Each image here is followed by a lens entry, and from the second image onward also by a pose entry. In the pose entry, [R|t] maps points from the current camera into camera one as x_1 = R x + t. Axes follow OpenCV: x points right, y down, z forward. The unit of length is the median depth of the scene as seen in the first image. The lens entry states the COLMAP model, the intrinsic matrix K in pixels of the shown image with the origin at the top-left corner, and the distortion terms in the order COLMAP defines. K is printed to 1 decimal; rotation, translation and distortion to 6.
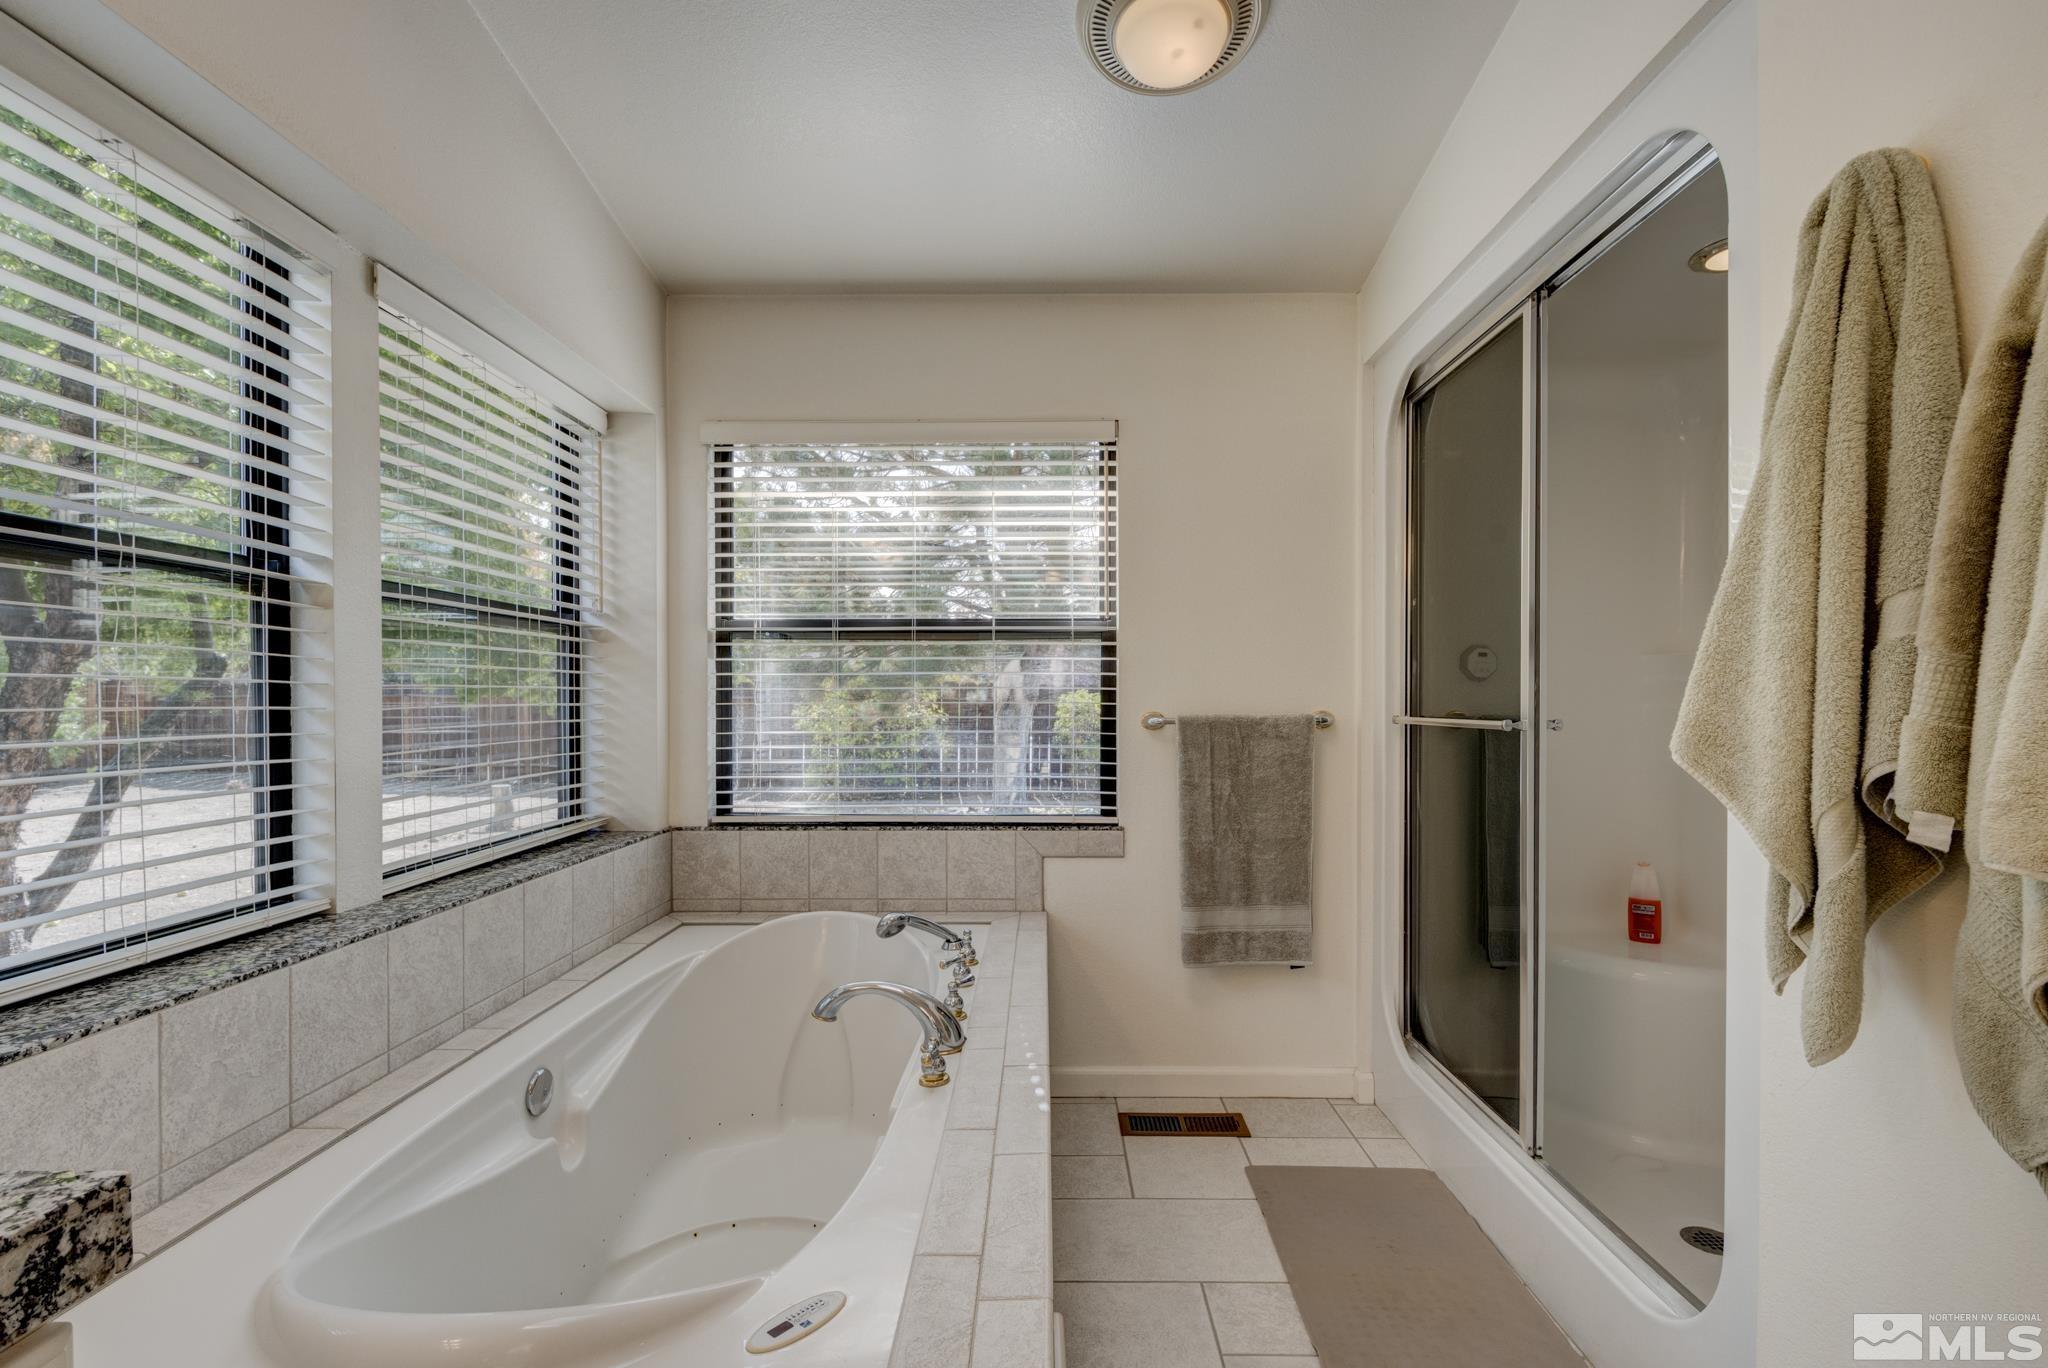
lens RADIAL K [[911.7, 0, 1027.9], [0, 911.7, 720.3], [0, 0, 1]] dist [-0.002620, -0.030197]
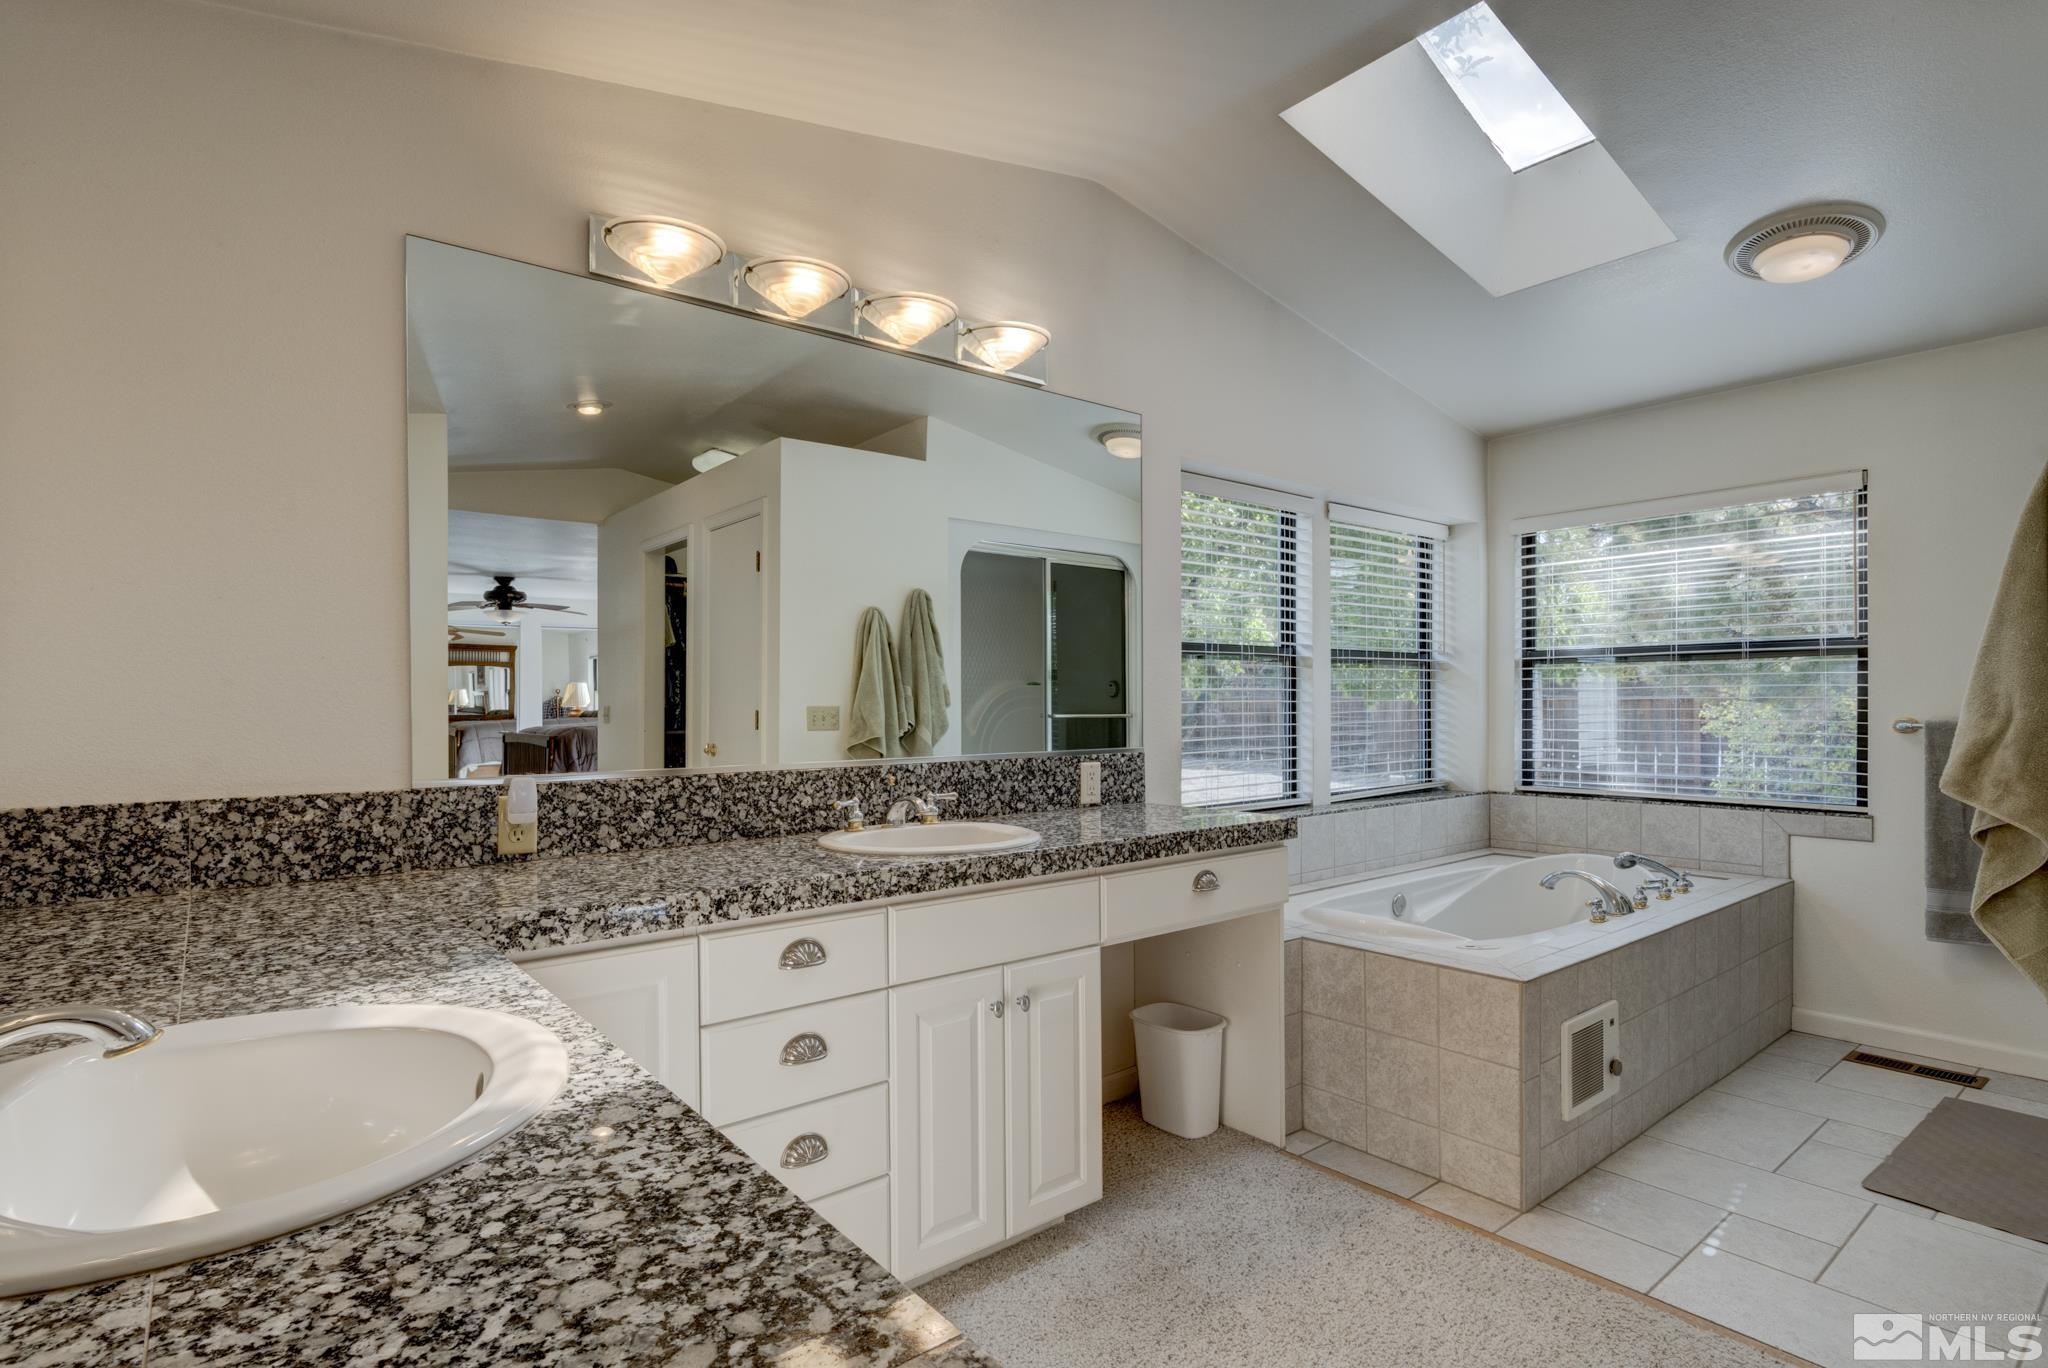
lens RADIAL K [[1010.3, 0, 1025.0], [0, 1010.3, 718.2], [0, 0, 1]] dist [-0.001998, -0.000668]
pose [[0.638633, 0.010331, -0.769442, 0.416030], [-0.009993, 0.999937, 0.005132, -0.004380], [0.769446, 0.004412, 0.638696, -0.684528]]
